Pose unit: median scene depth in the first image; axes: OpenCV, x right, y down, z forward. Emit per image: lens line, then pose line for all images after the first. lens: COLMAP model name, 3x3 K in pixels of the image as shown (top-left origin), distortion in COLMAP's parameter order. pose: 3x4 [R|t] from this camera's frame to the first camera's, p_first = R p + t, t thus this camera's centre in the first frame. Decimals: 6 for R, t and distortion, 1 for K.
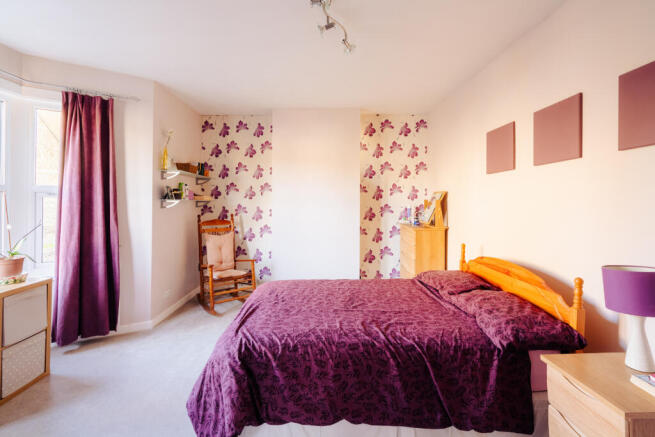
lens RADIAL K [[305.8, 0, 326.2], [0, 305.8, 212.5], [0, 0, 1]] dist [-0.003763, 0.001950]
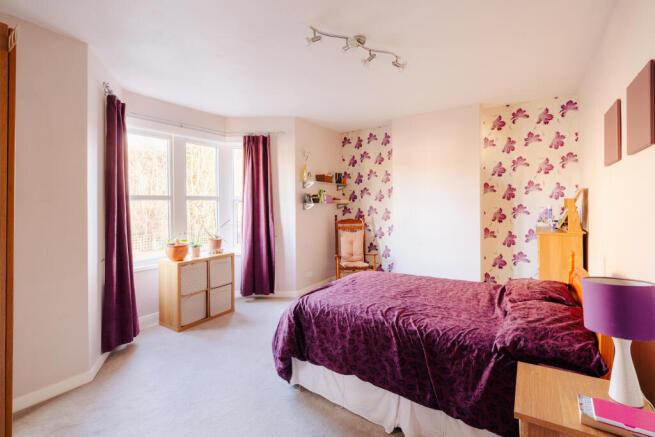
lens RADIAL K [[305.8, 0, 332.5], [0, 305.8, 219.2], [0, 0, 1]] dist [-0.003763, 0.001950]
pose [[0.833316, 0.014533, -0.552605, 0.385306], [-0.003474, 0.999772, 0.021054, -0.001745], [0.552785, -0.015625, 0.833177, -0.064999]]
